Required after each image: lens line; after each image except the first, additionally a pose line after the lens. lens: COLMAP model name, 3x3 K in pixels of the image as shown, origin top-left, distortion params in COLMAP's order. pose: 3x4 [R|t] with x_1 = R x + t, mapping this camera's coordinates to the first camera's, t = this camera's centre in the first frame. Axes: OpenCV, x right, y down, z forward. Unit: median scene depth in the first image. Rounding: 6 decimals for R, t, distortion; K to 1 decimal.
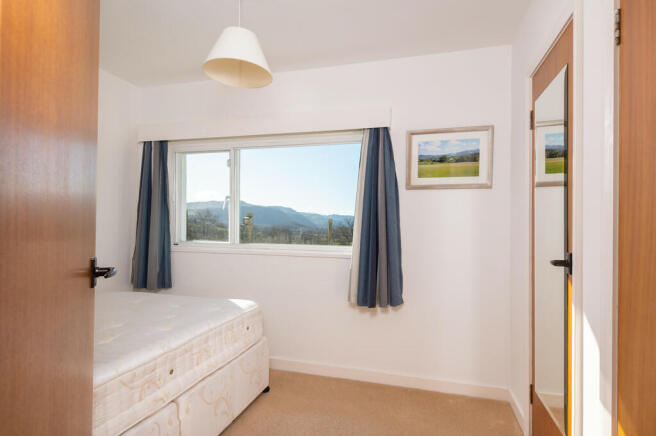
lens RADIAL K [[364.2, 0, 332.5], [0, 364.2, 221.4], [0, 0, 1]] dist [0.001937, -0.004714]
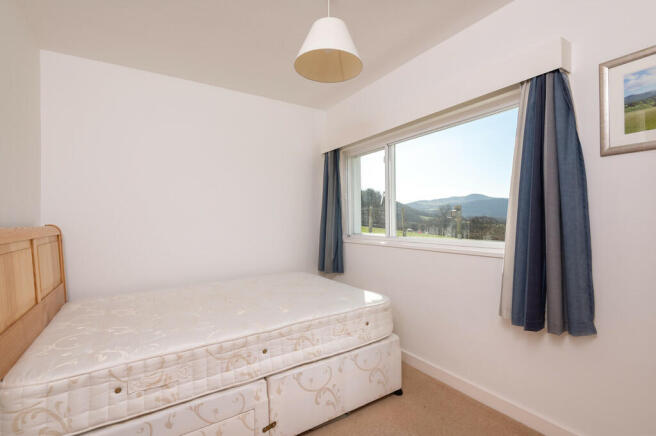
lens RADIAL K [[303.8, 0, 326.2], [0, 303.8, 217.7], [0, 0, 1]] dist [0.004293, -0.002478]
pose [[0.731255, -0.024741, -0.681655, 0.217897], [0.029235, 0.999560, -0.004917, 0.008261], [0.681477, -0.016332, 0.731657, 0.289212]]
